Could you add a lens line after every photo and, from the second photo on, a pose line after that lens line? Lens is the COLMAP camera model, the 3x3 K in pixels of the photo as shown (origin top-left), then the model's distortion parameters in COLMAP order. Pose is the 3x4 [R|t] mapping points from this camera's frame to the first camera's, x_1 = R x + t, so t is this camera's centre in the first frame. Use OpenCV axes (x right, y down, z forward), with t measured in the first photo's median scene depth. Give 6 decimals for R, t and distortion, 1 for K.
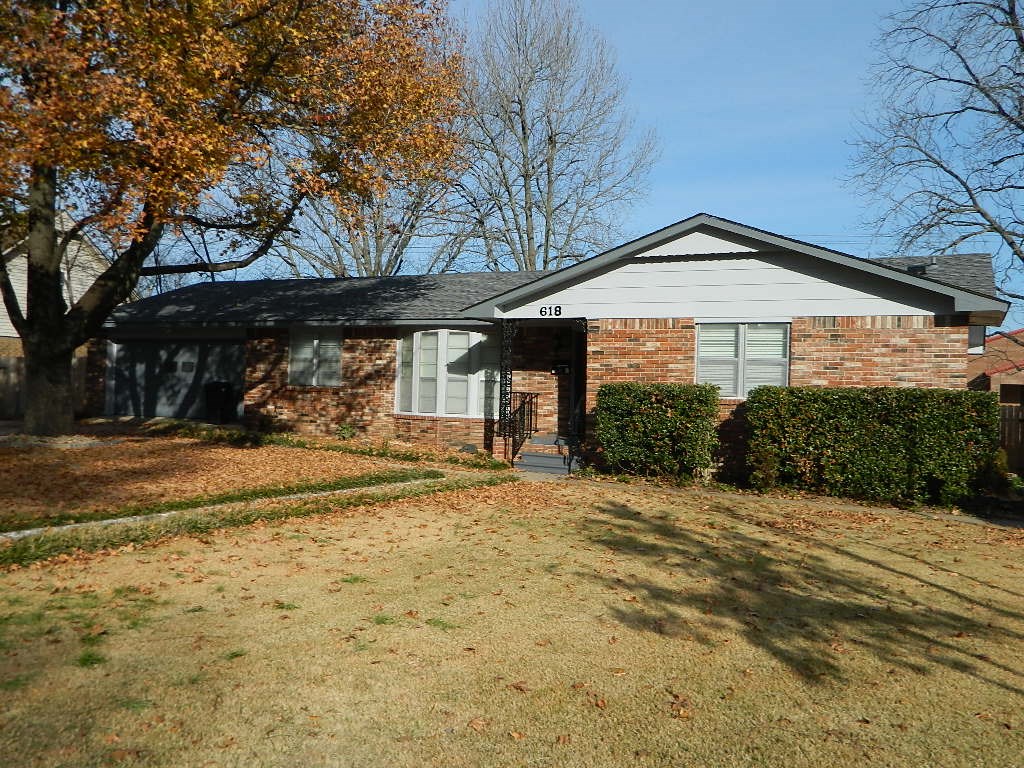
lens RADIAL K [[925.3, 0, 512.0], [0, 925.3, 384.0], [0, 0, 1]] dist [-0.043441, 0.001350]
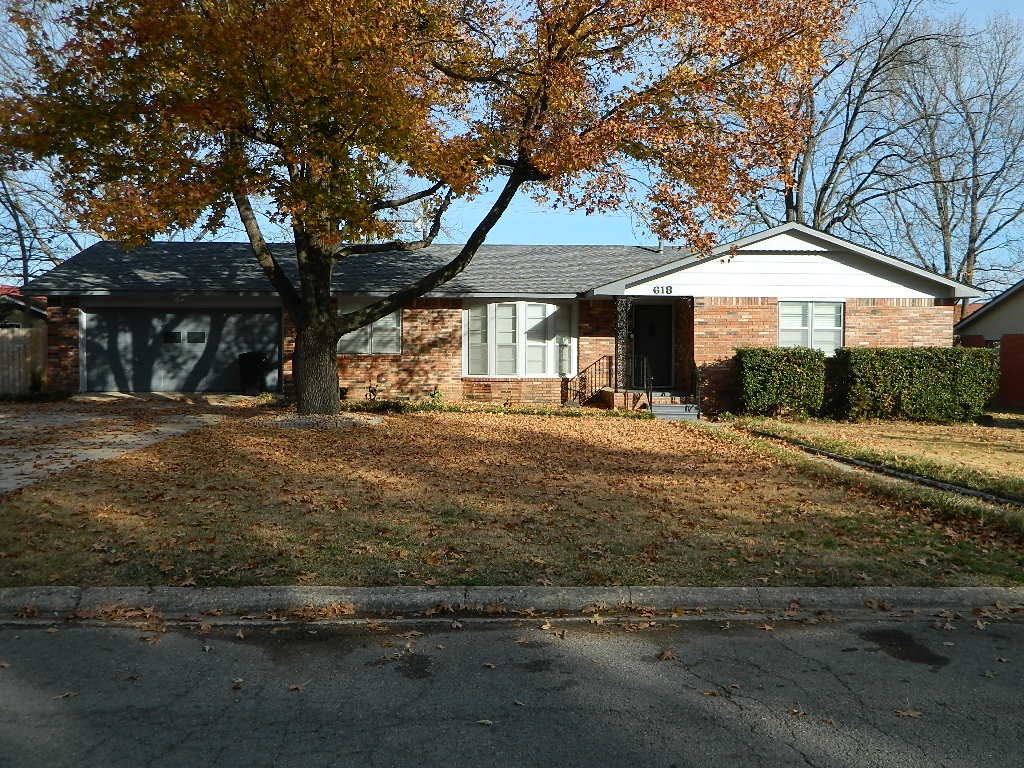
lens RADIAL K [[925.3, 0, 512.0], [0, 925.3, 384.0], [0, 0, 1]] dist [-0.043441, 0.001350]
pose [[0.874280, -0.045834, 0.483254, -0.638965], [0.018140, 0.997922, 0.061831, -0.028350], [-0.485084, -0.045292, 0.873294, 0.004778]]
